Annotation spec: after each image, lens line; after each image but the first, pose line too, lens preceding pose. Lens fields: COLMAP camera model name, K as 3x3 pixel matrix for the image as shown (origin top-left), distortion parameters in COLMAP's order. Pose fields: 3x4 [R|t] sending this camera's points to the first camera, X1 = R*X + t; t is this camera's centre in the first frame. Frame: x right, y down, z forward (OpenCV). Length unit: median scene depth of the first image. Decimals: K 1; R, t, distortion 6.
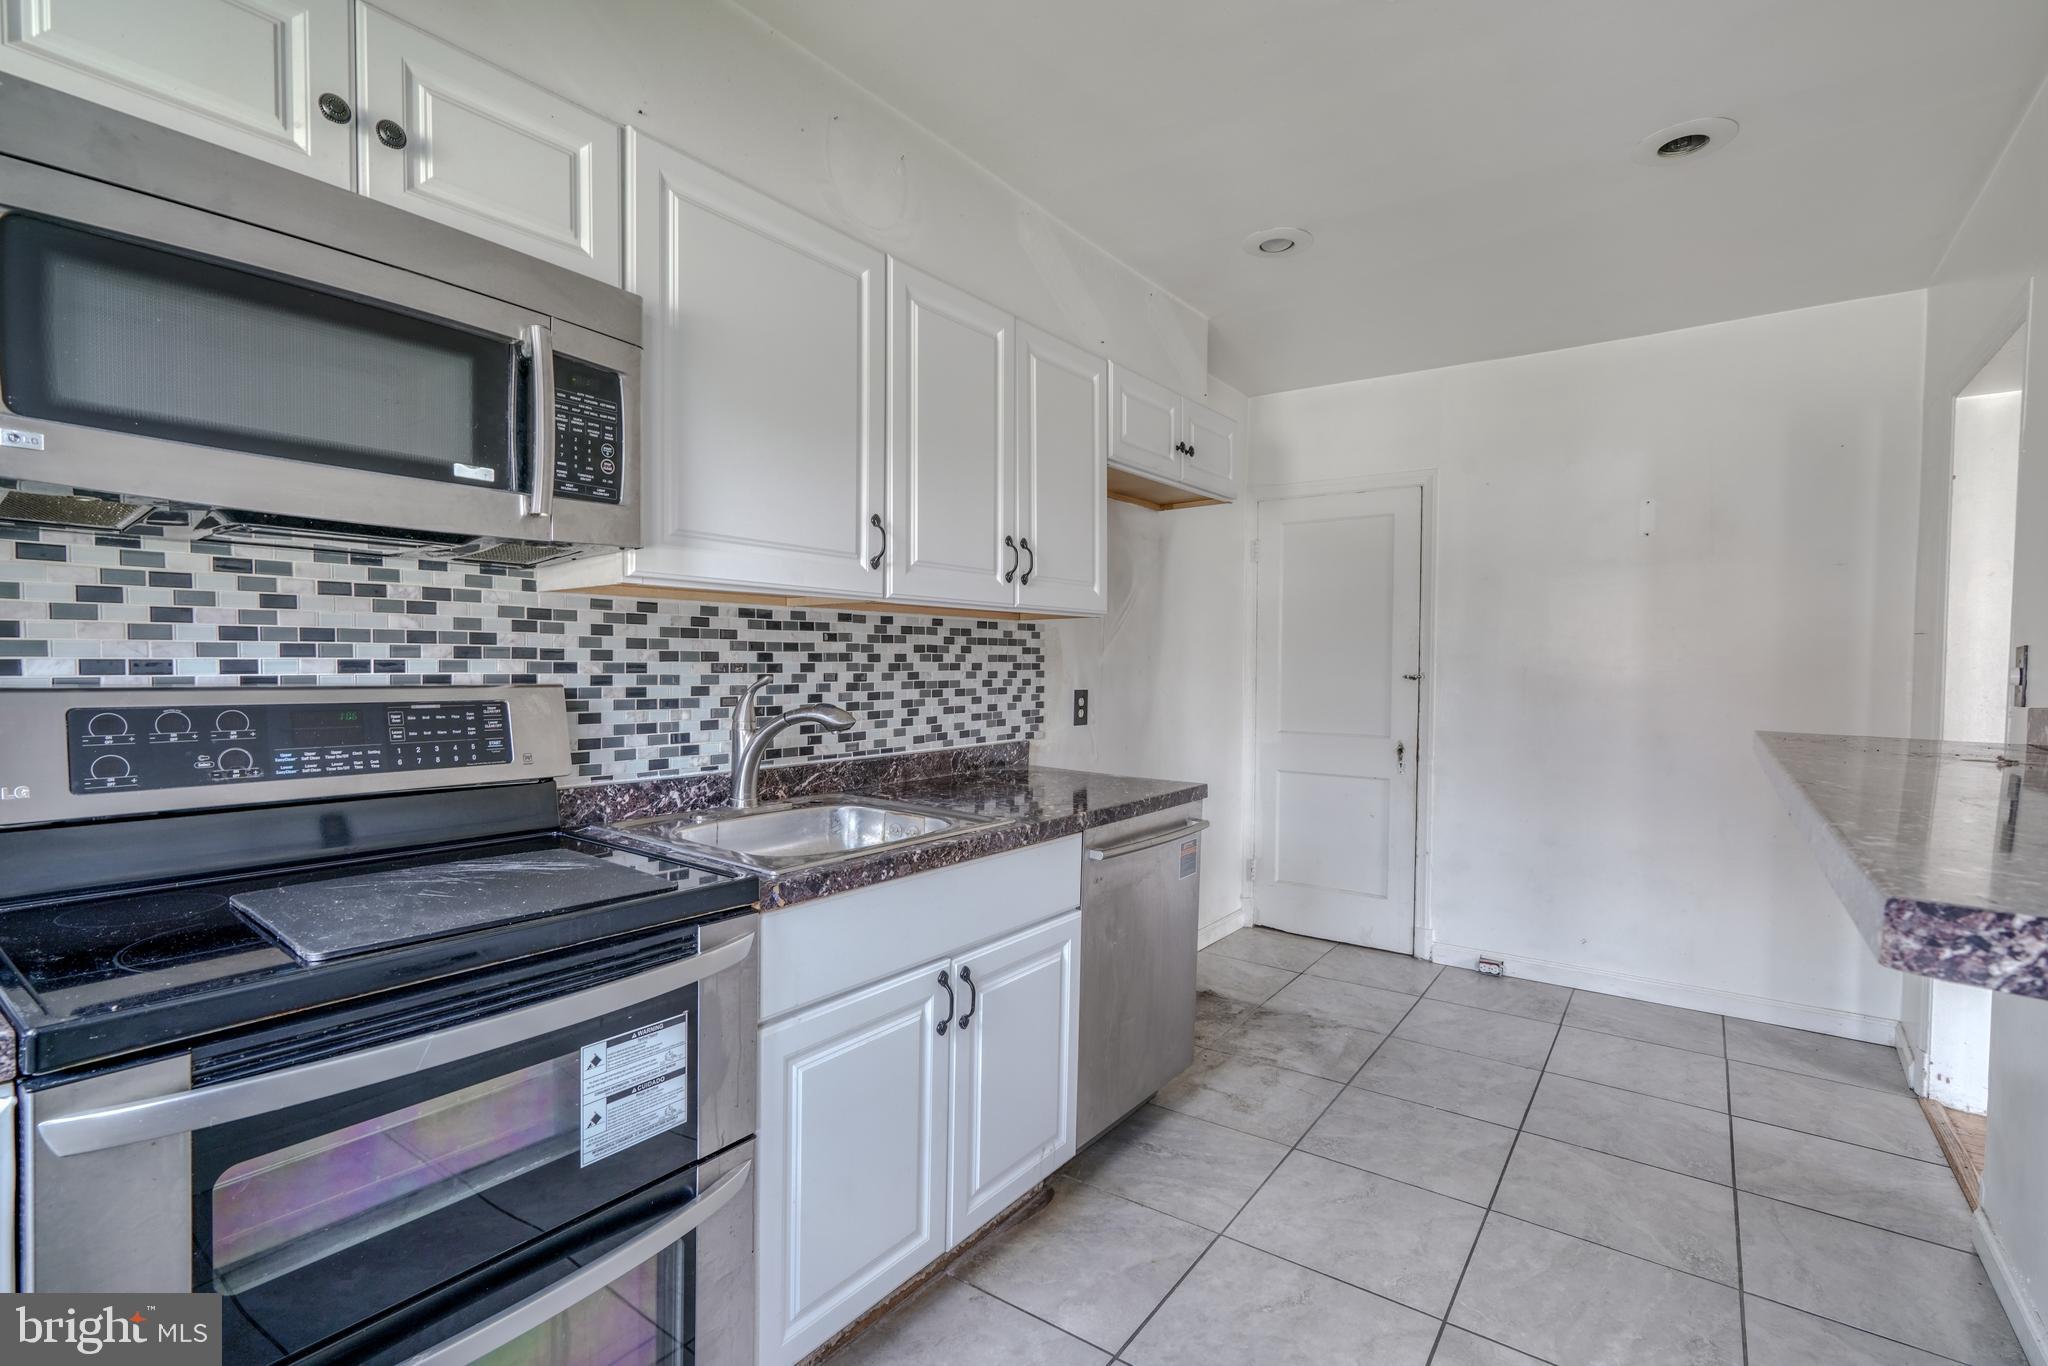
lens RADIAL K [[937.0, 0, 1010.1], [0, 937.0, 688.3], [0, 0, 1]] dist [-0.011467, 0.006284]
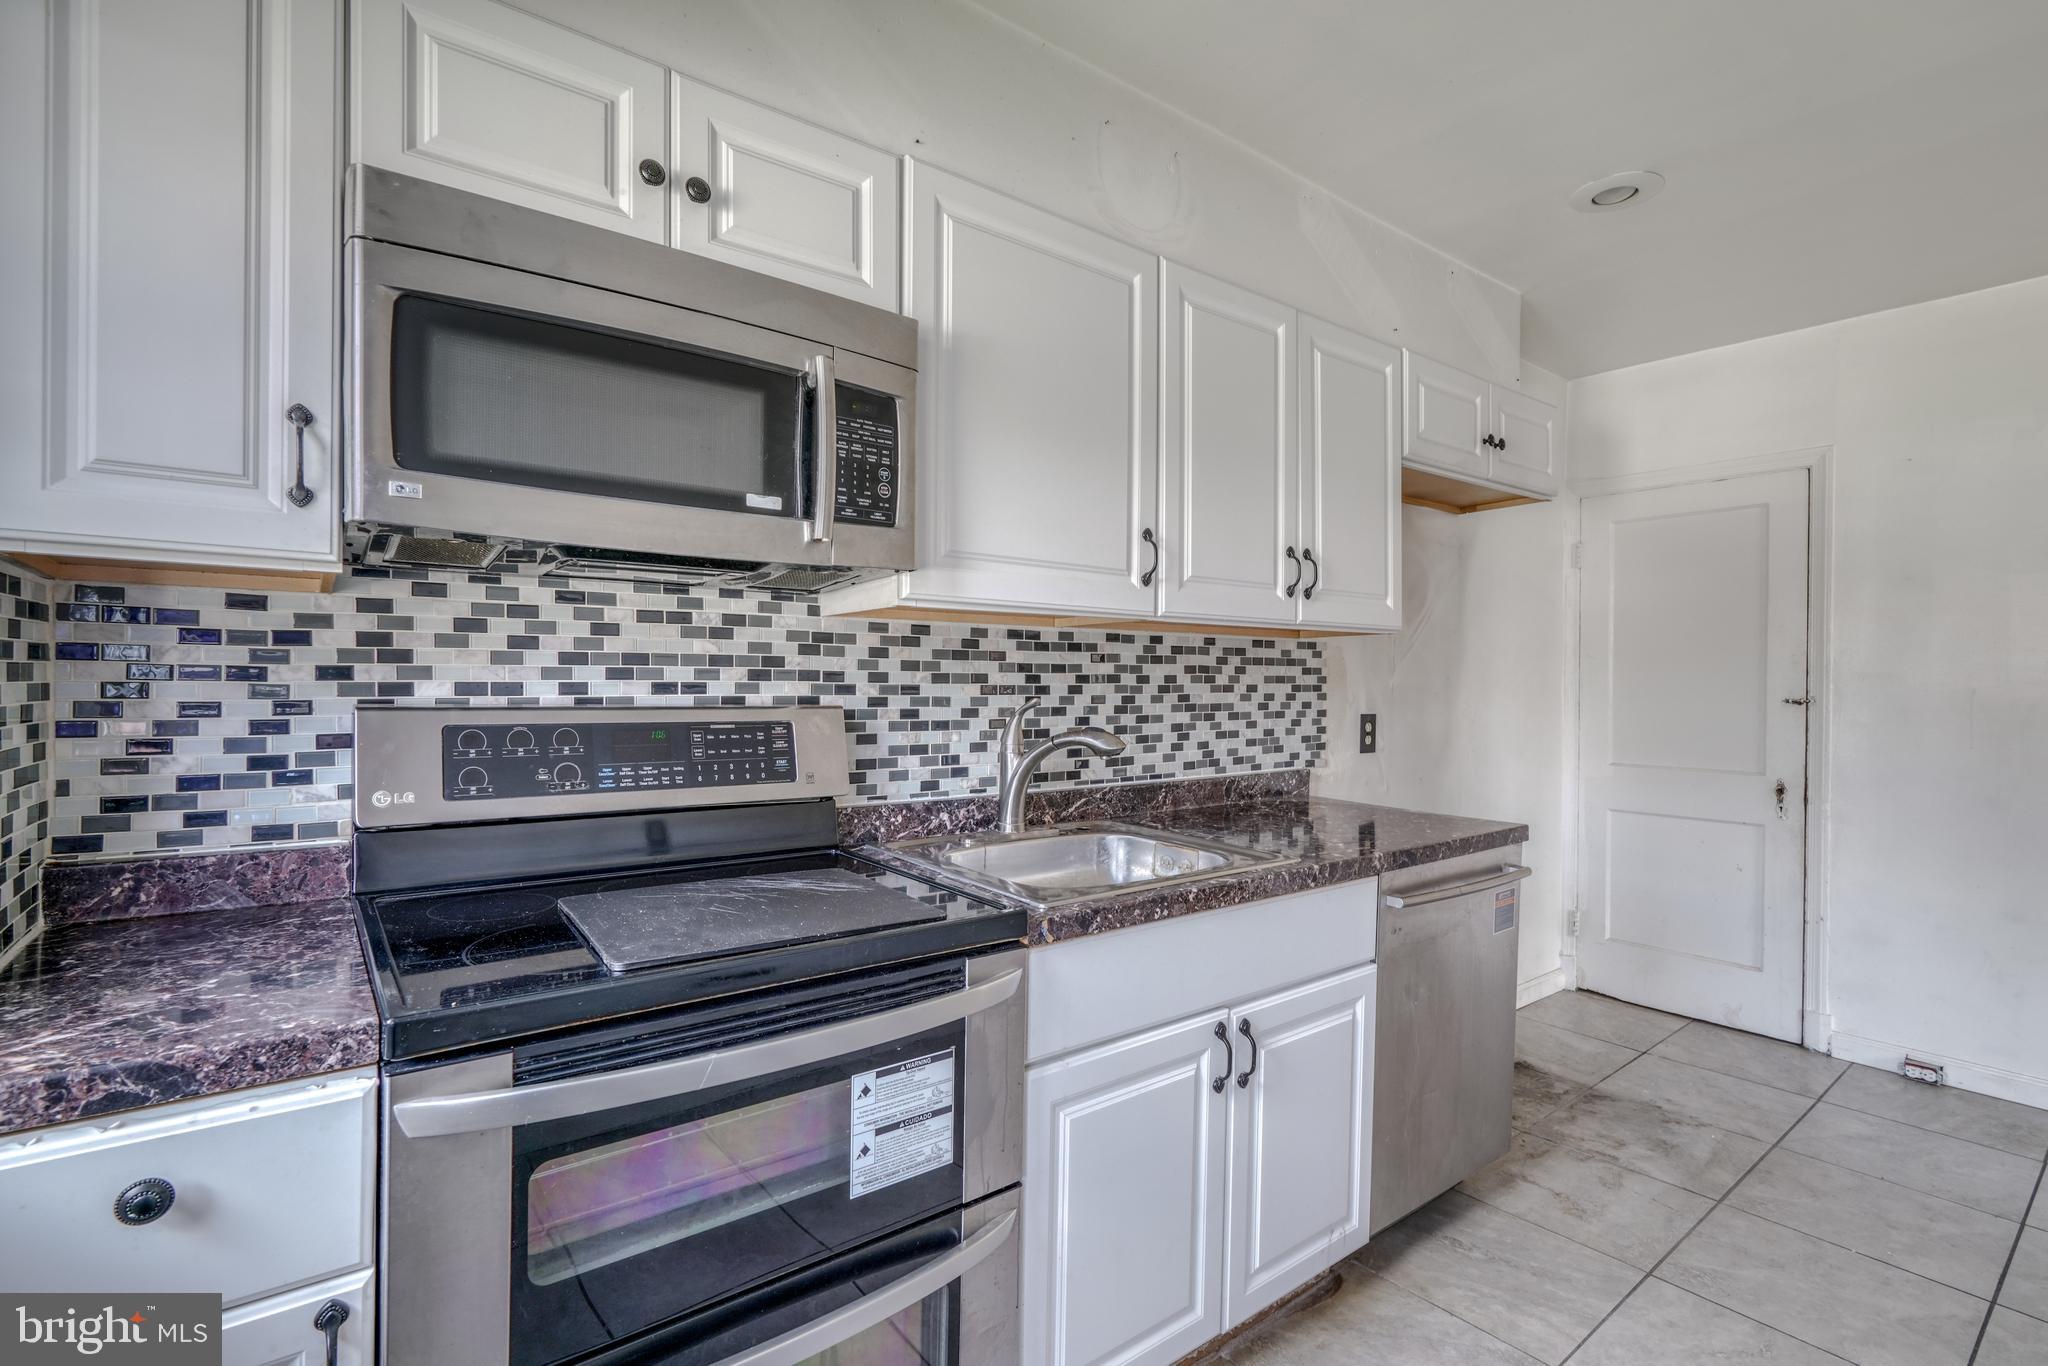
lens RADIAL K [[937.0, 0, 1007.0], [0, 937.0, 688.4], [0, 0, 1]] dist [-0.011467, 0.006284]
pose [[0.961251, 0.001104, -0.275673, -0.017997], [-0.007264, 0.999746, -0.021324, -0.002317], [0.275580, 0.022500, 0.961015, 0.051529]]
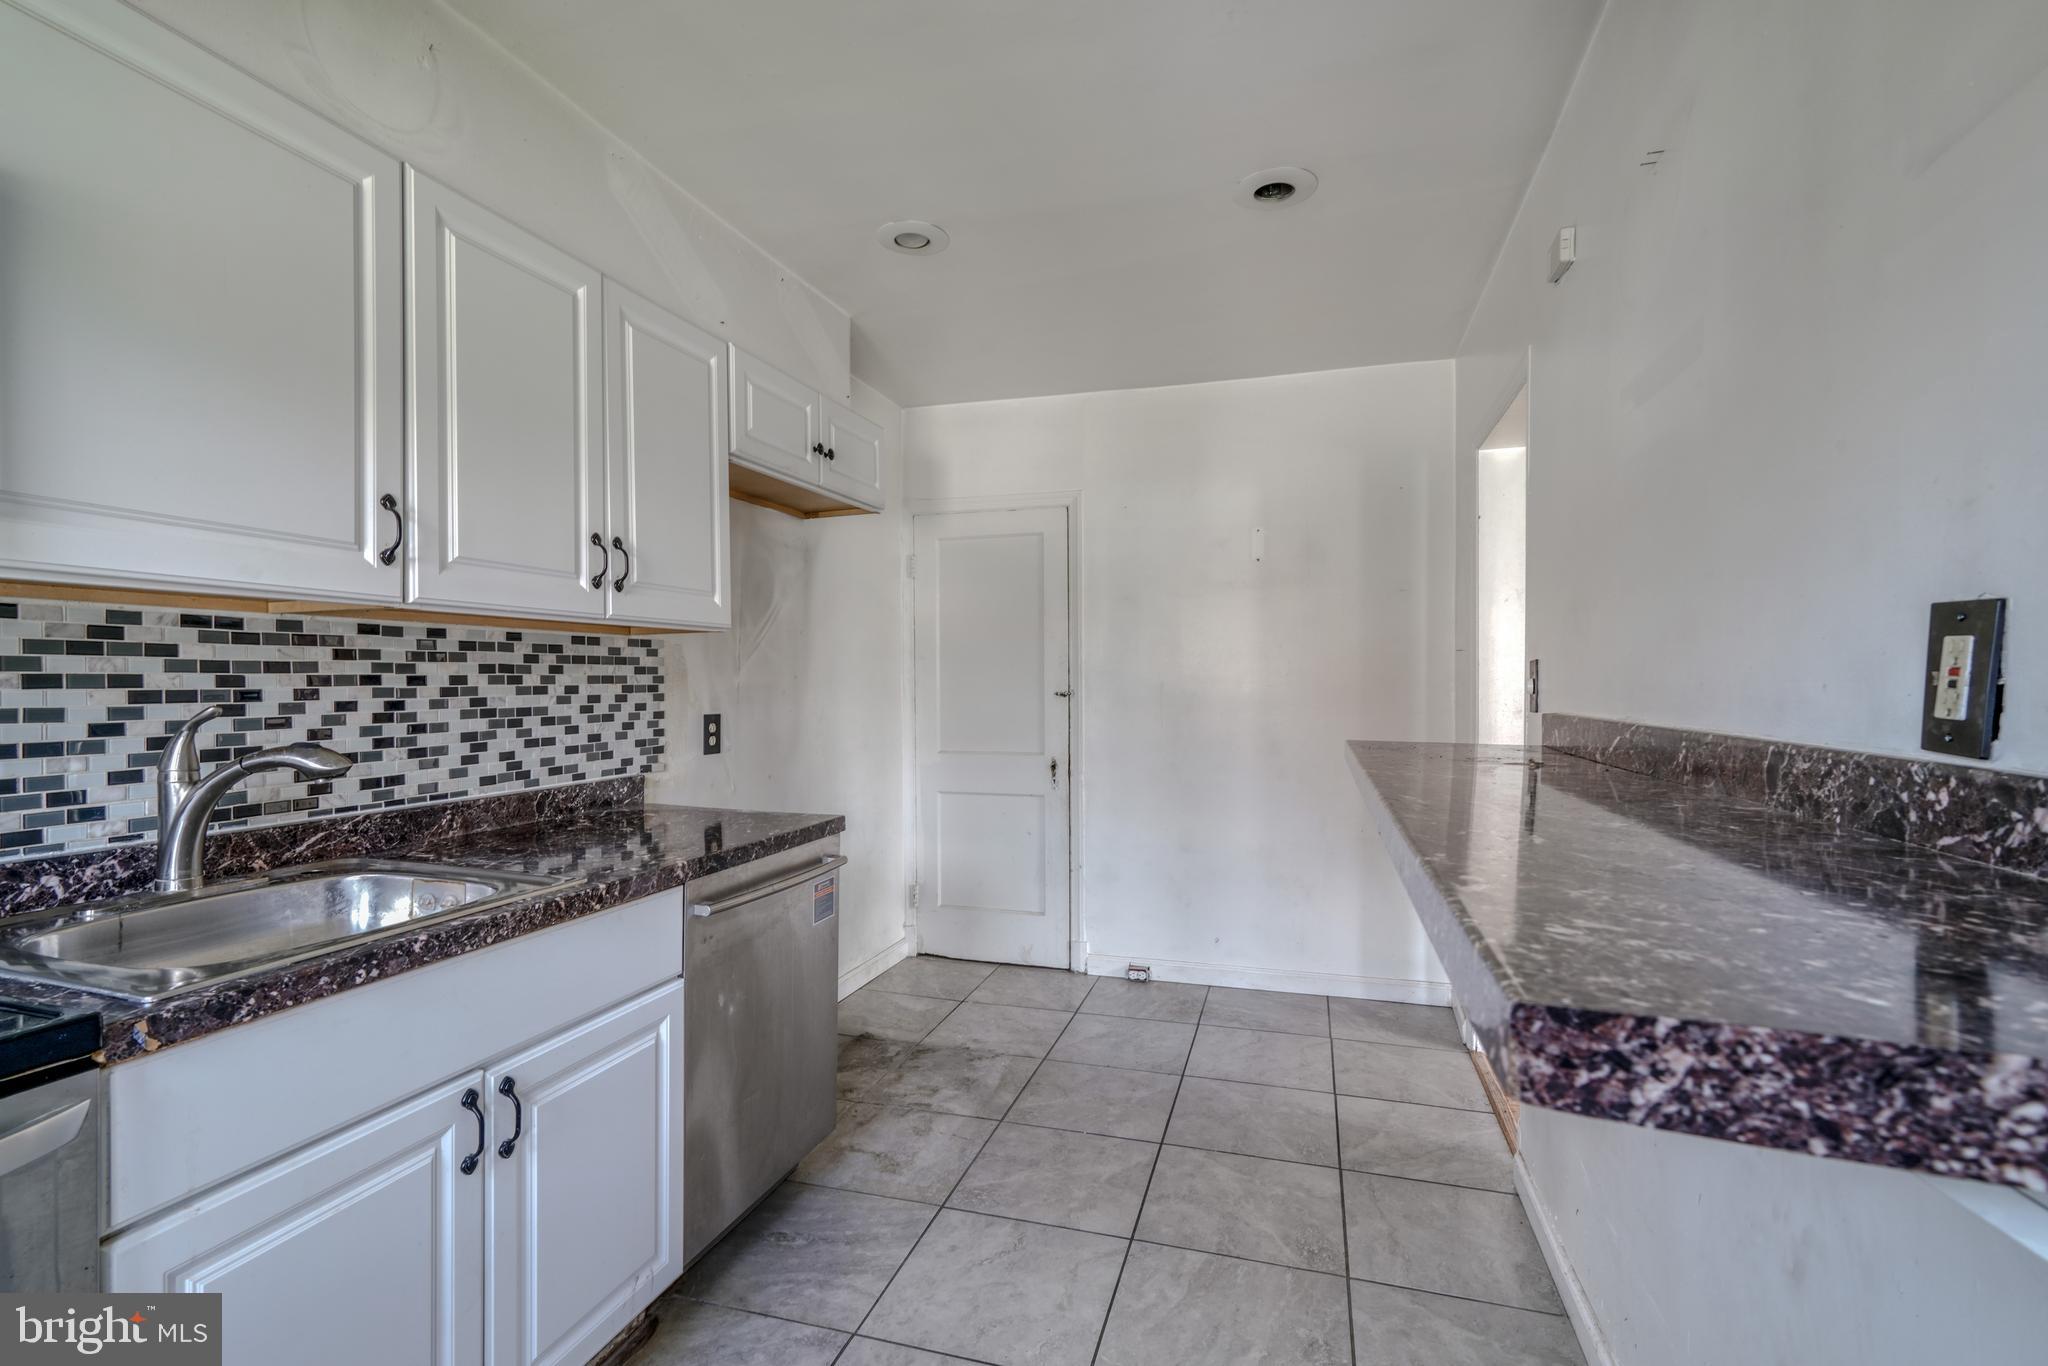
lens RADIAL K [[937.0, 0, 1013.1], [0, 937.0, 686.7], [0, 0, 1]] dist [-0.011467, 0.006284]
pose [[0.944286, -0.012428, 0.328893, 0.087249], [0.020041, 0.999604, -0.019766, -0.001997], [-0.328517, 0.025256, 0.944160, 0.111081]]
